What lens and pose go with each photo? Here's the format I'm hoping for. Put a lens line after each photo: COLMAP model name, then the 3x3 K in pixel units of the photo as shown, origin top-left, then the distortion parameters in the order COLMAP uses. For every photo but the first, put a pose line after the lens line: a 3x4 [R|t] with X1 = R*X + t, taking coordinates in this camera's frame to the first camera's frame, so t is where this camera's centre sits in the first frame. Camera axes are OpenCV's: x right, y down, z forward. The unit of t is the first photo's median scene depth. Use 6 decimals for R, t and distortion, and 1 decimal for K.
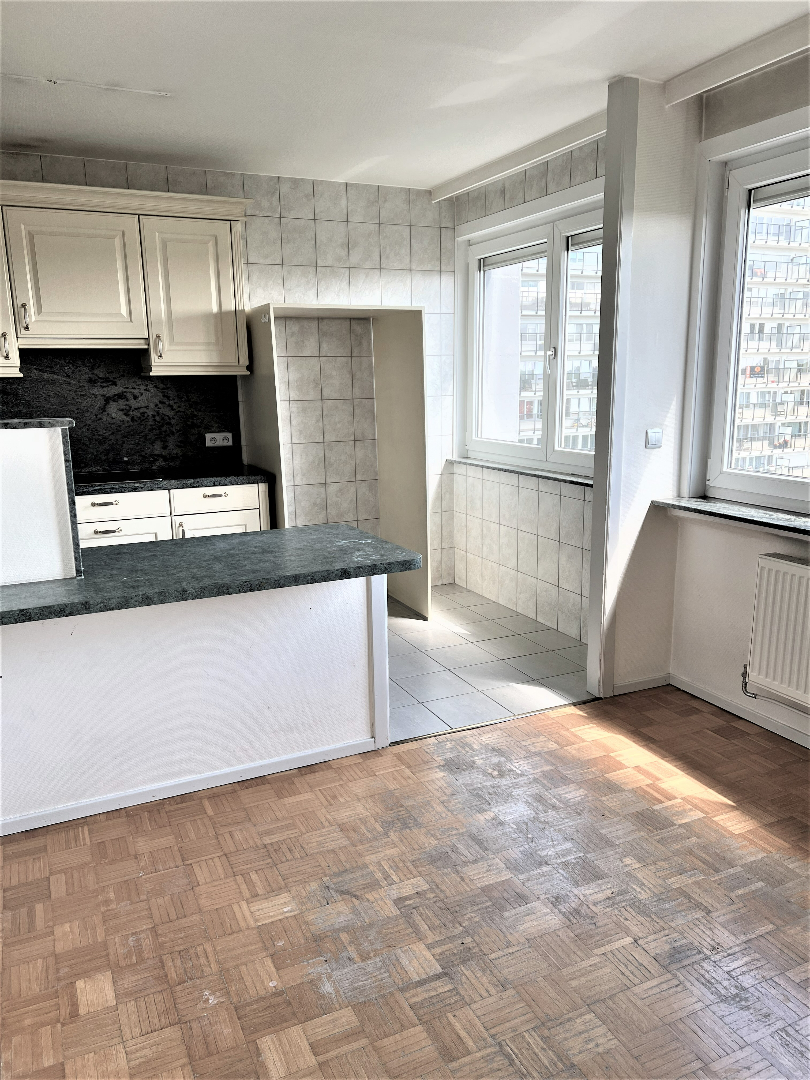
lens RADIAL K [[811.1, 0, 405.6], [0, 811.1, 537.7], [0, 0, 1]] dist [0.071727, -0.078612]
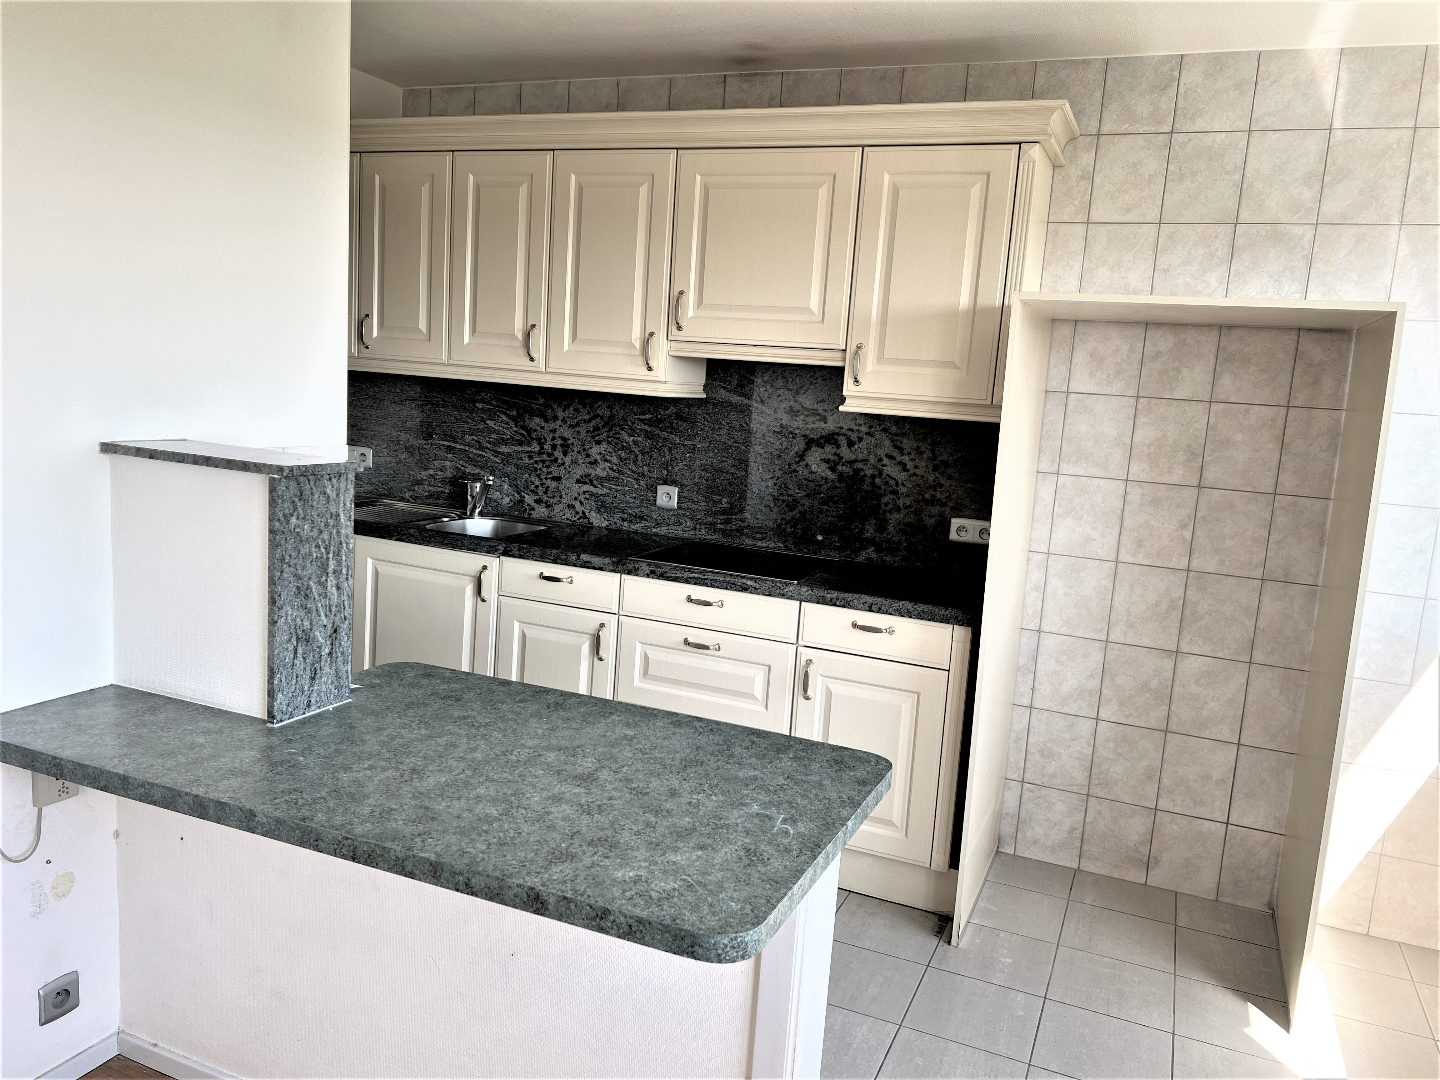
lens RADIAL K [[1081.5, 0, 715.3], [0, 1081.5, 545.1], [0, 0, 1]] dist [0.071727, -0.078612]
pose [[0.672245, 0.176176, -0.719061, 0.202160], [-0.225576, 0.973832, 0.027708, -0.095813], [0.705126, 0.143576, 0.694394, 0.367111]]
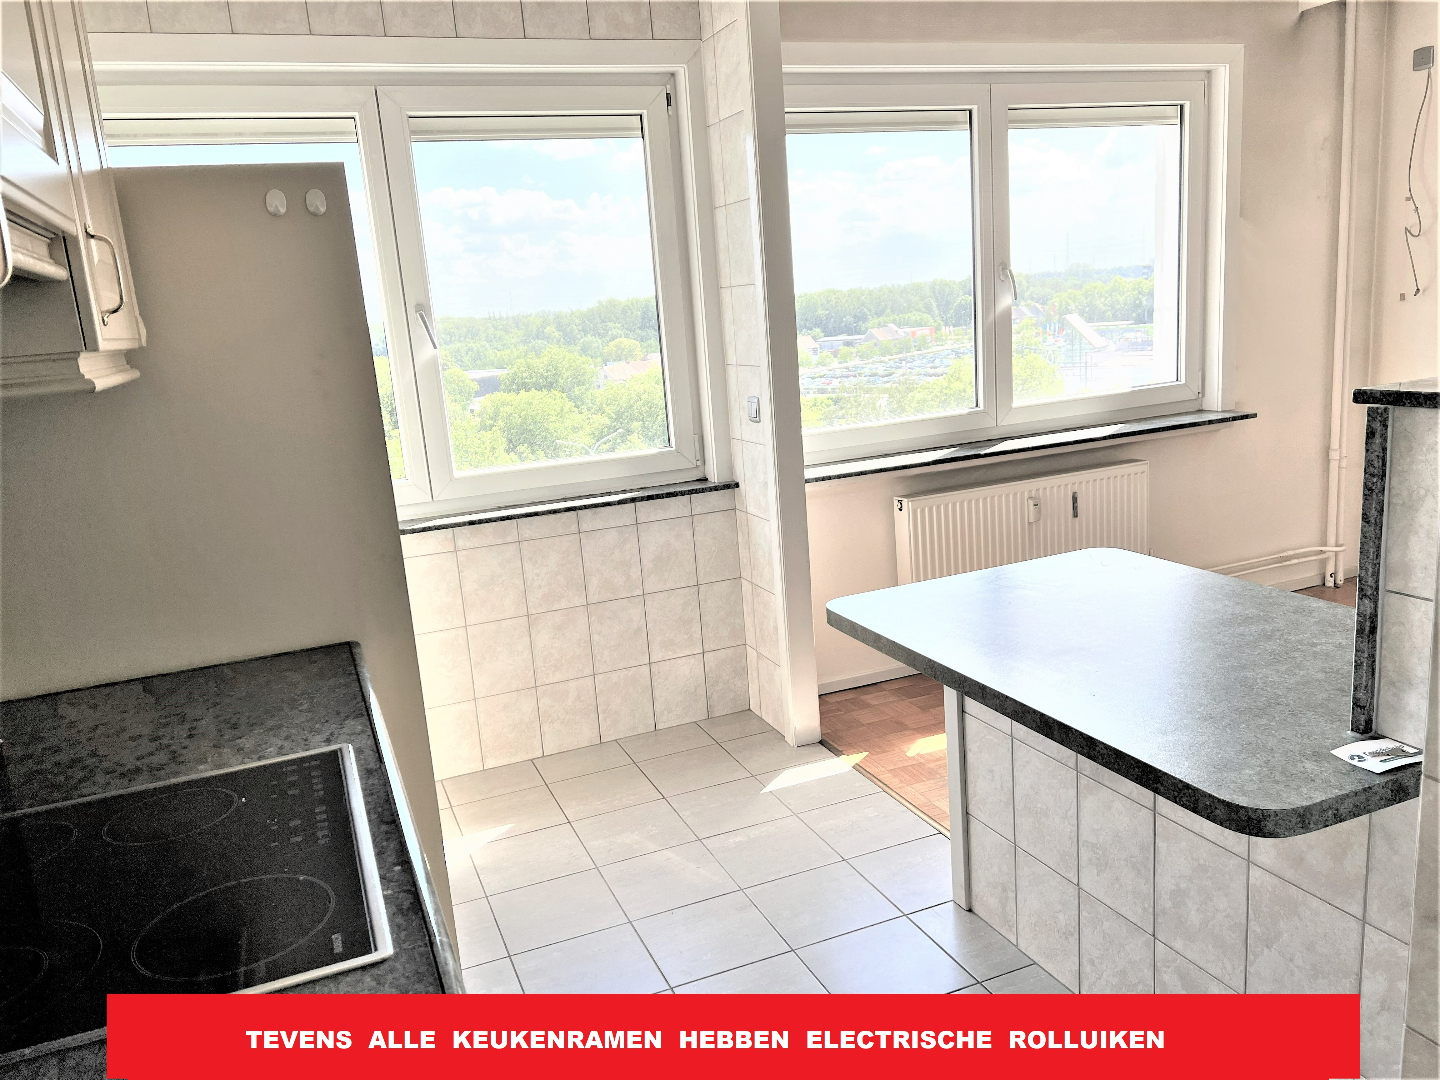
lens RADIAL K [[1081.5, 0, 715.3], [0, 1081.5, 545.1], [0, 0, 1]] dist [0.071727, -0.078612]
pose [[0.037471, -0.202296, 0.978607, -0.564762], [0.269532, 0.945047, 0.185038, -0.150585], [-0.962262, 0.256832, 0.089937, 0.739188]]
